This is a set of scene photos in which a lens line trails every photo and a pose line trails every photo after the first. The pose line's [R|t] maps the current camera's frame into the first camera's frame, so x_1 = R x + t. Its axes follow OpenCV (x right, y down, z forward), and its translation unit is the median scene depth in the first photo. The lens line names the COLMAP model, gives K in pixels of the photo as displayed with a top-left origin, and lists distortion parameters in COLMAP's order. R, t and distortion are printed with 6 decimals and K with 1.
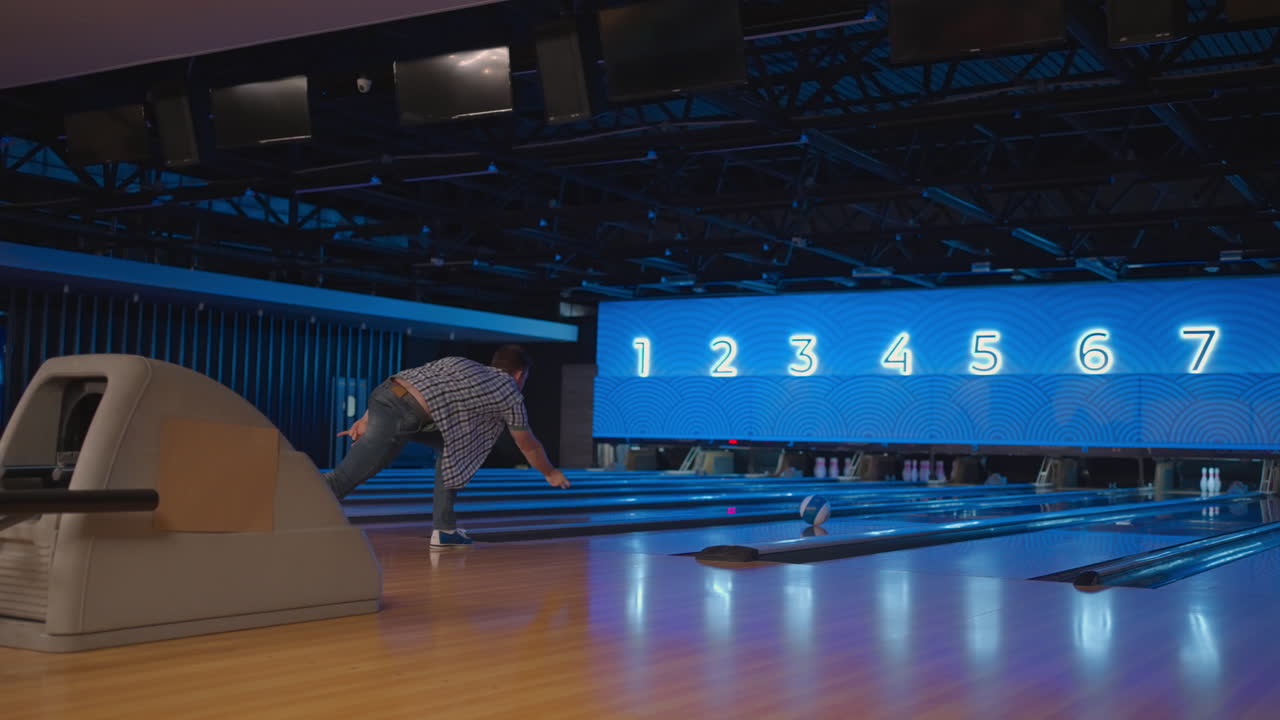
lens RADIAL K [[1477.6, 0, 623.4], [0, 1477.6, 362.8], [0, 0, 1]] dist [-0.006347, 0.018833]
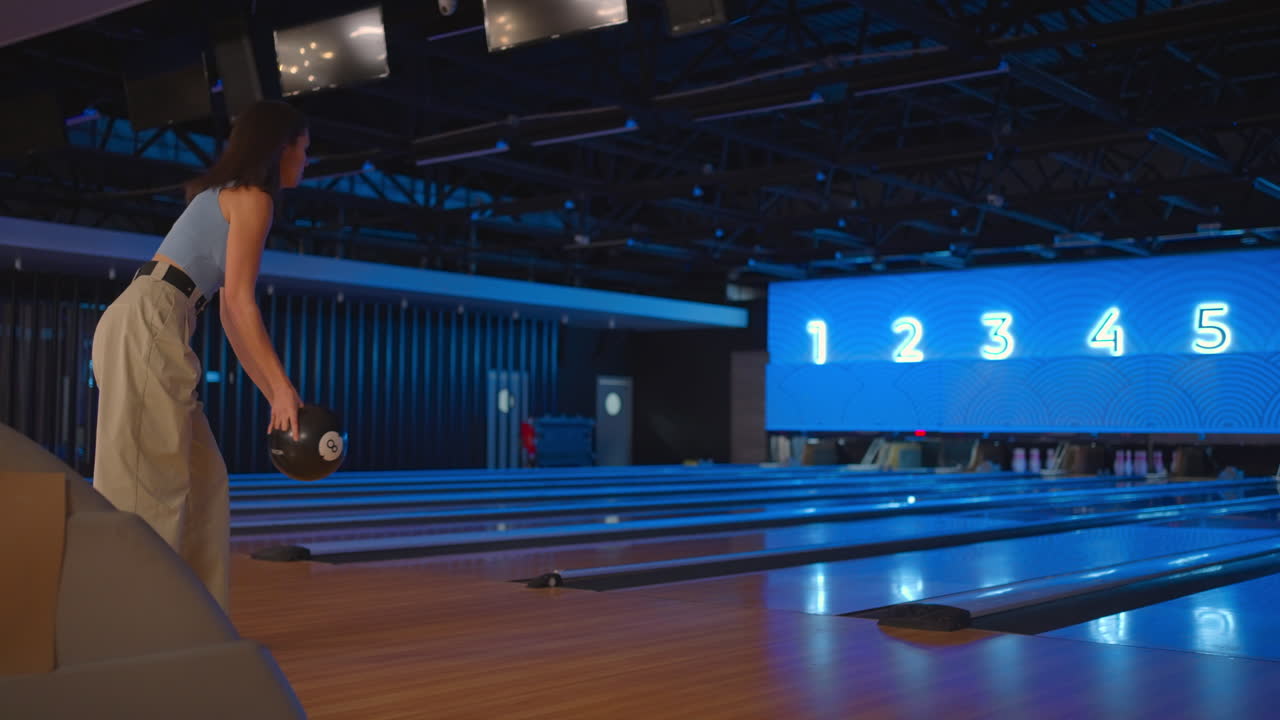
lens RADIAL K [[1440.9, 0, 644.4], [0, 1440.9, 361.7], [0, 0, 1]] dist [-0.008102, 0.053123]
pose [[0.993454, -0.020834, -0.112320, 0.006634], [0.021599, 0.999751, 0.005595, 0.001166], [0.112176, -0.007984, 0.993656, 0.109686]]
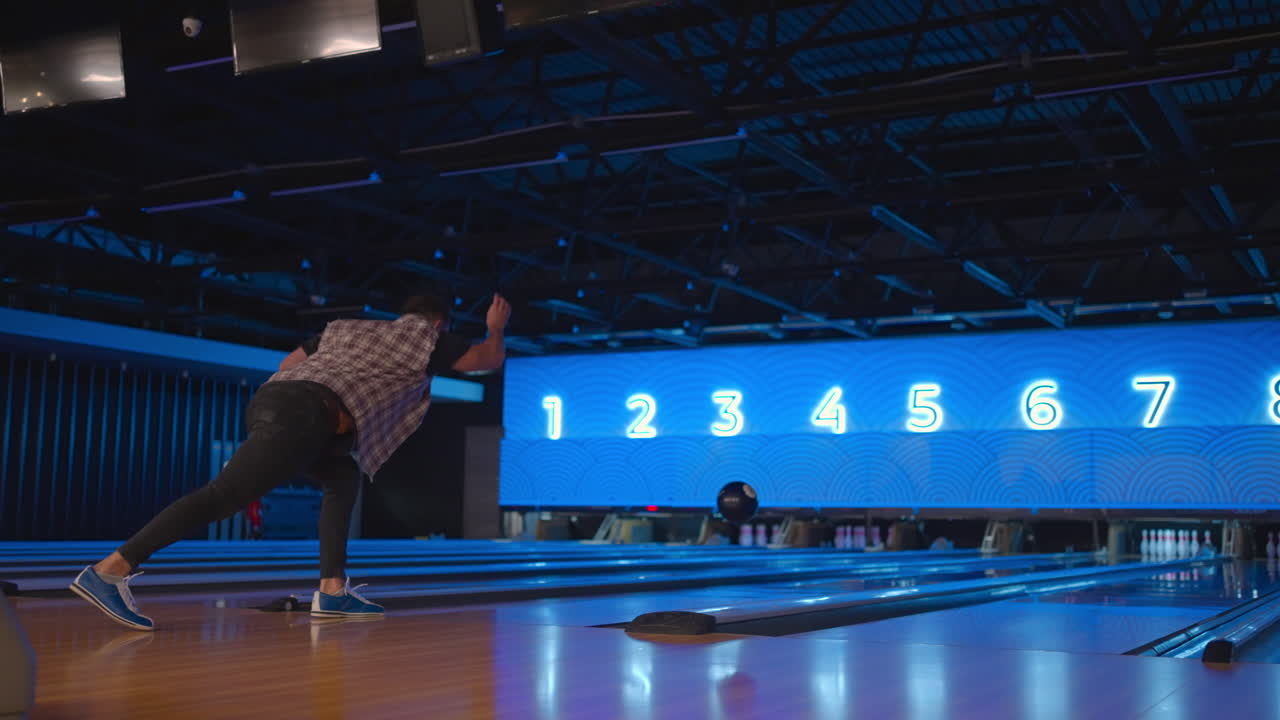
lens RADIAL K [[1440.9, 0, 644.4], [0, 1440.9, 361.7], [0, 0, 1]] dist [-0.008102, 0.053123]
pose [[0.997208, -0.000318, 0.074677, 0.002777], [0.004719, 0.998261, -0.058757, 0.015978], [-0.074529, 0.058945, 0.995475, 0.109250]]
